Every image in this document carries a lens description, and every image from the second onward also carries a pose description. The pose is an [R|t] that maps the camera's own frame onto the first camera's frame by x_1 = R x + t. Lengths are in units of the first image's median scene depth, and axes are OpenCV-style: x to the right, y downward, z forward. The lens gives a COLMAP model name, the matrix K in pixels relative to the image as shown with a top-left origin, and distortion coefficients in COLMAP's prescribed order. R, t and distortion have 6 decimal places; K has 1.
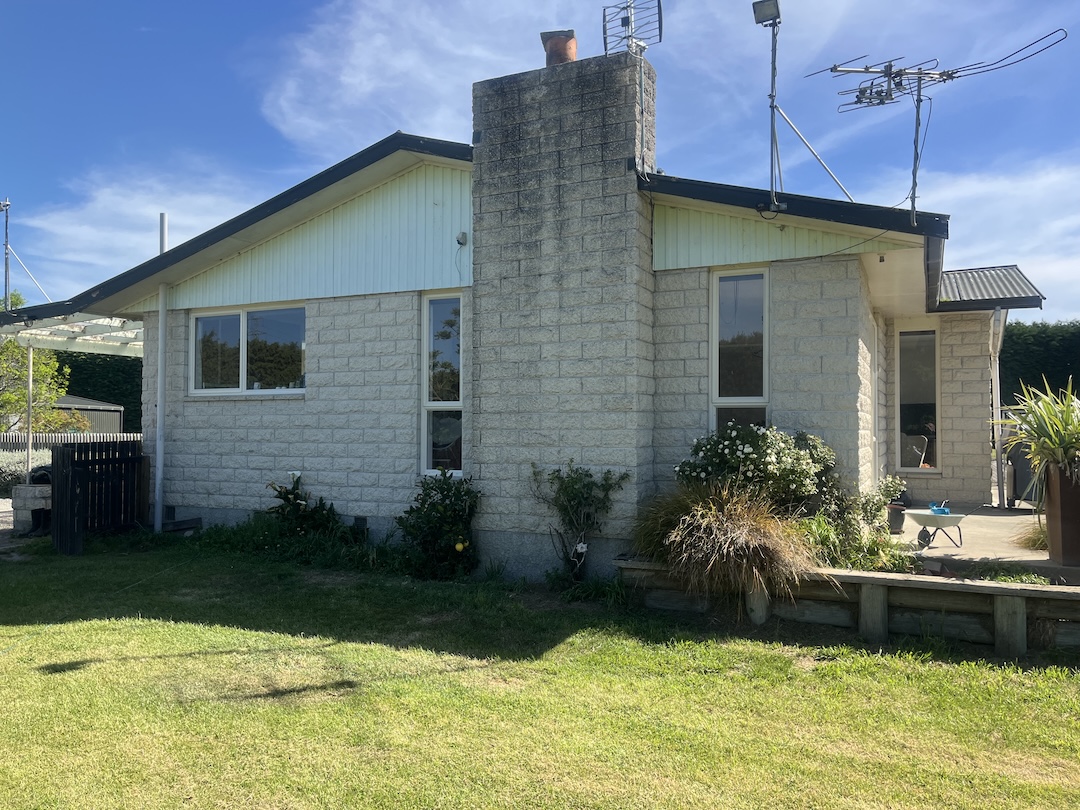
lens RADIAL K [[819.1, 0, 541.4], [0, 819.1, 412.3], [0, 0, 1]] dist [0.060462, -0.069624]
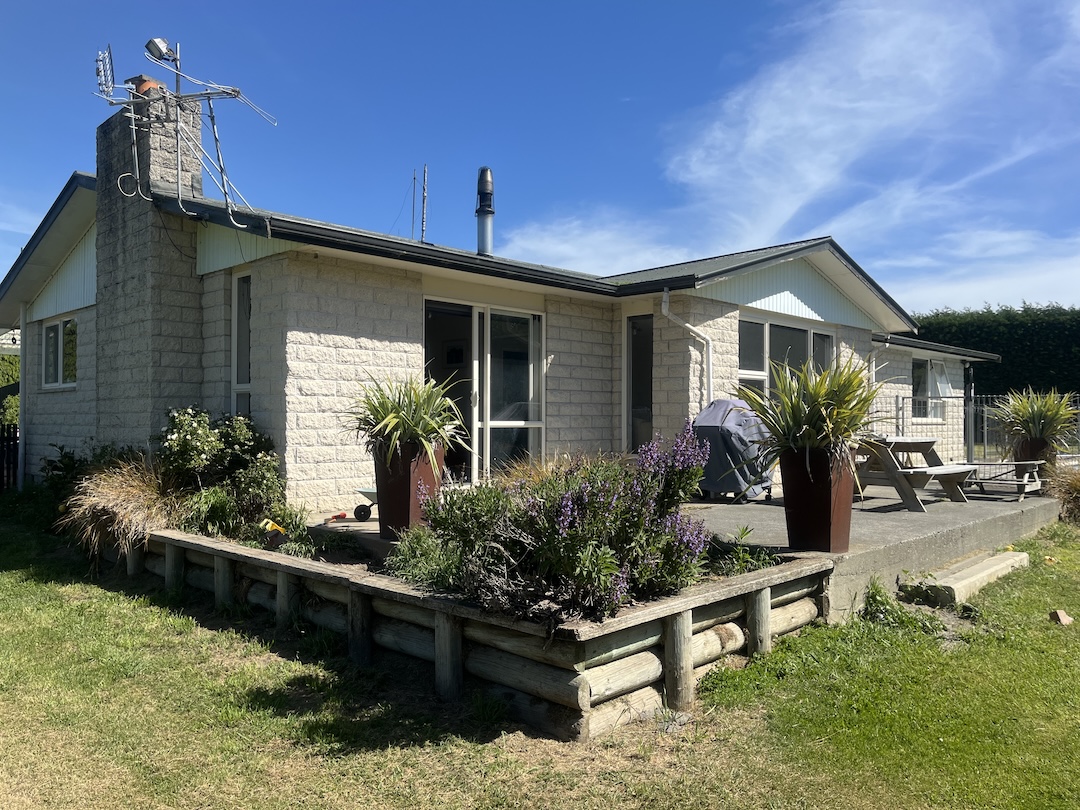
lens RADIAL K [[819.1, 0, 540.2], [0, 819.1, 406.6], [0, 0, 1]] dist [0.060462, -0.069624]
pose [[0.953150, -0.005473, -0.302450, 0.881555], [0.006243, 0.999979, 0.001582, 0.012251], [0.302435, -0.003396, 0.953164, 0.040709]]
